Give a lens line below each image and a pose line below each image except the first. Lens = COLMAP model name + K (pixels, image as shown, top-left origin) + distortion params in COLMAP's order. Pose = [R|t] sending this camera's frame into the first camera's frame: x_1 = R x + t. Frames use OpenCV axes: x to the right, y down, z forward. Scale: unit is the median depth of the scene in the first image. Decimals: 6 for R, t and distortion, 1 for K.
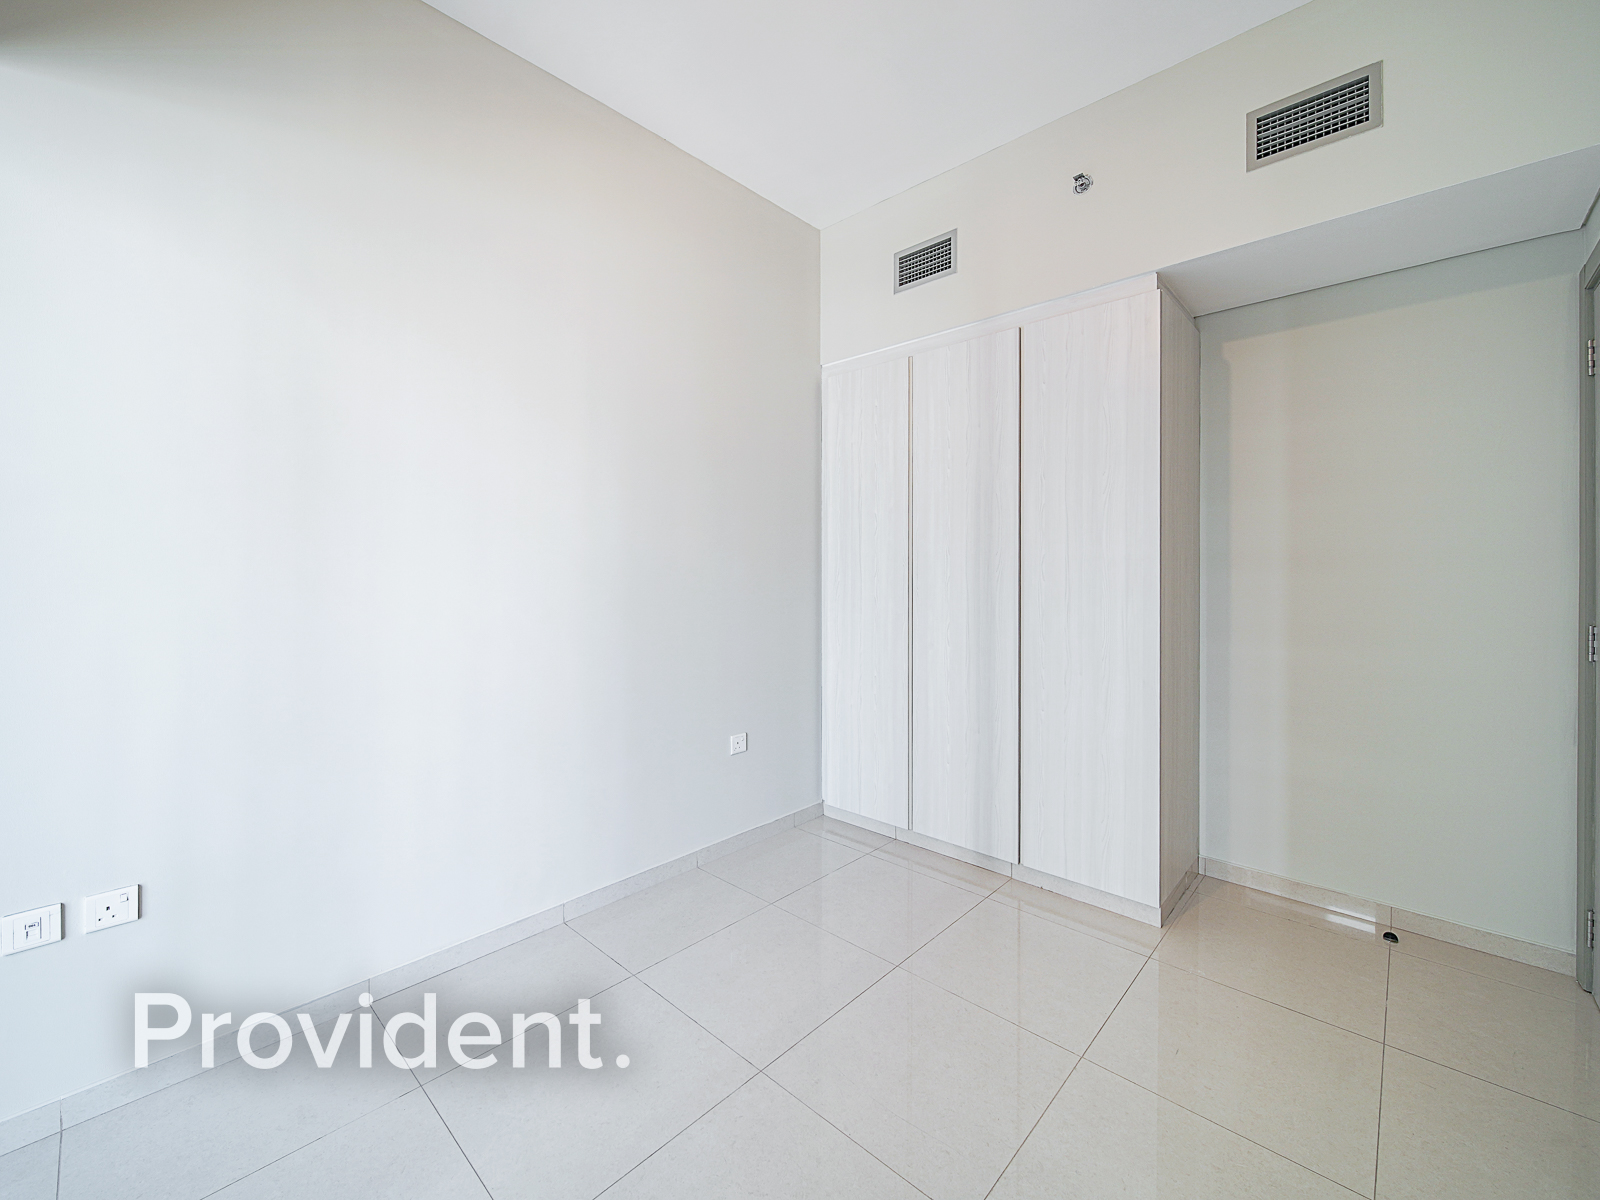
lens RADIAL K [[645.7, 0, 770.7], [0, 645.7, 573.0], [0, 0, 1]] dist [-0.004723, 0.000480]
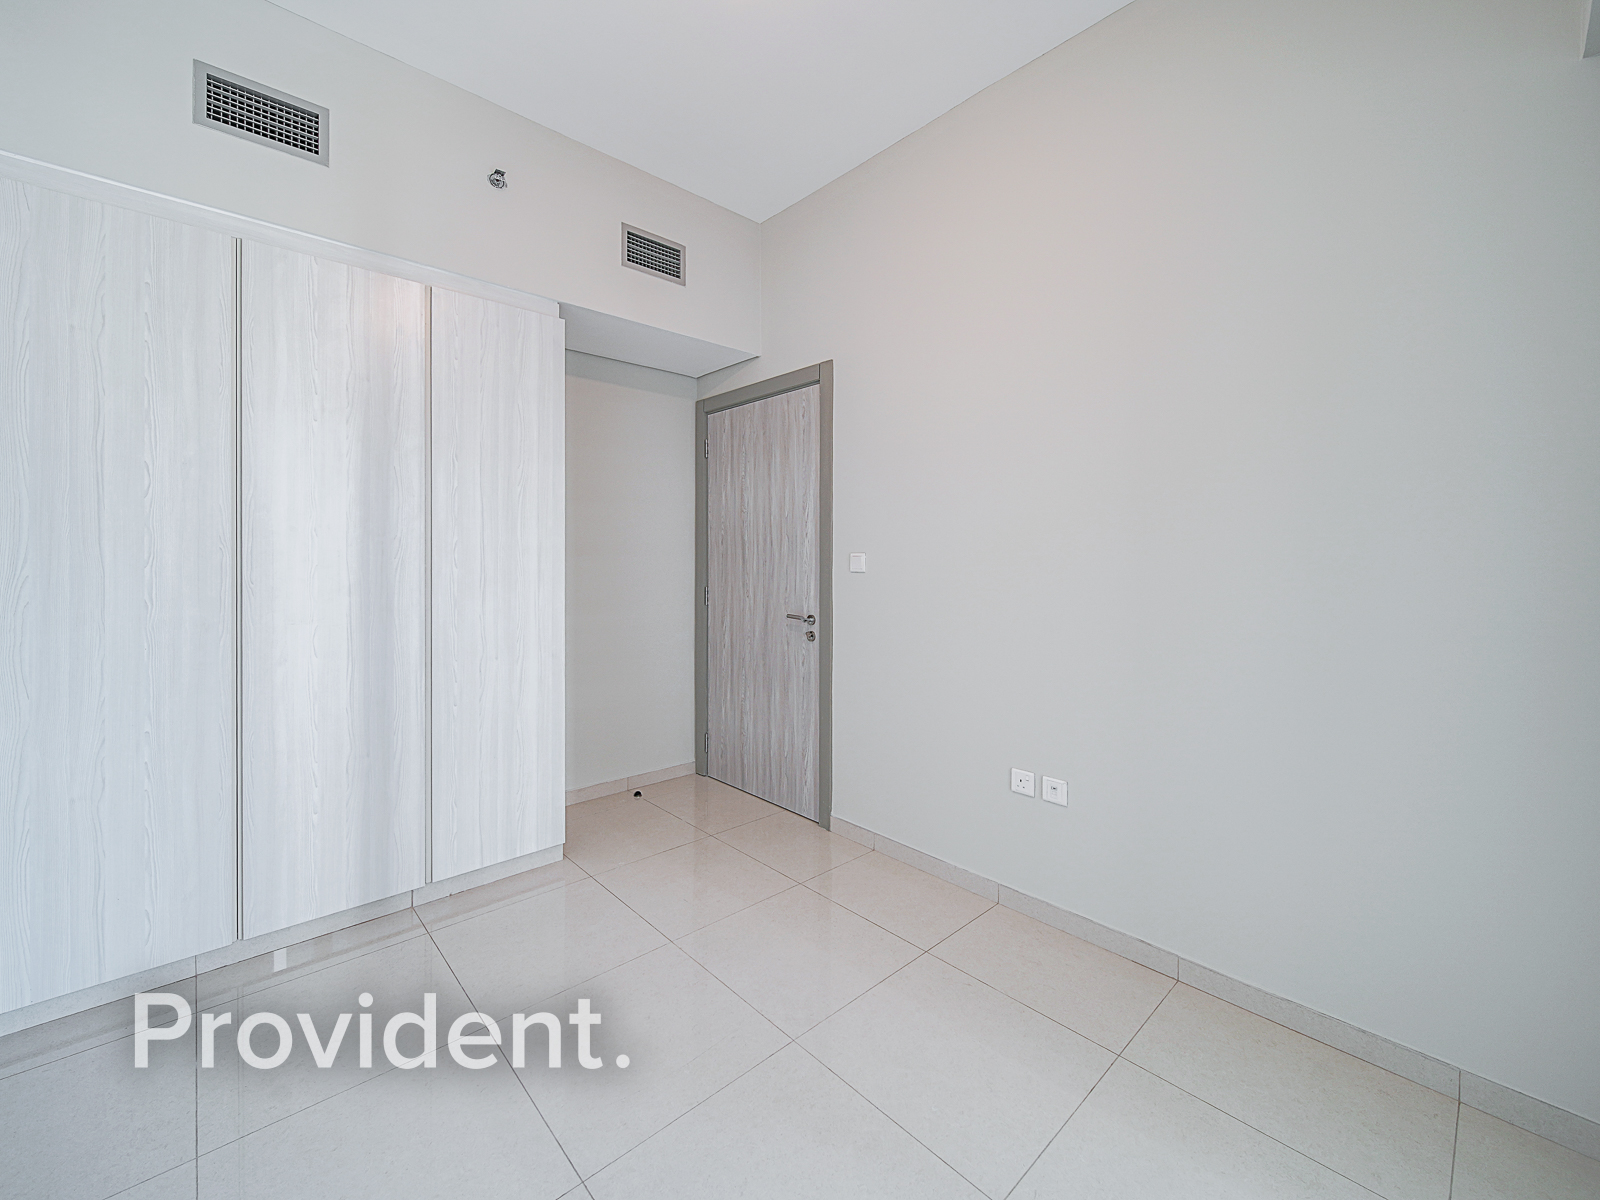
lens RADIAL K [[645.7, 0, 771.3], [0, 645.7, 564.9], [0, 0, 1]] dist [-0.004723, 0.000480]
pose [[0.082206, -0.008045, 0.996583, -0.435997], [0.001610, 0.999967, 0.007939, 0.000220], [-0.996614, 0.000951, 0.082216, 0.417995]]
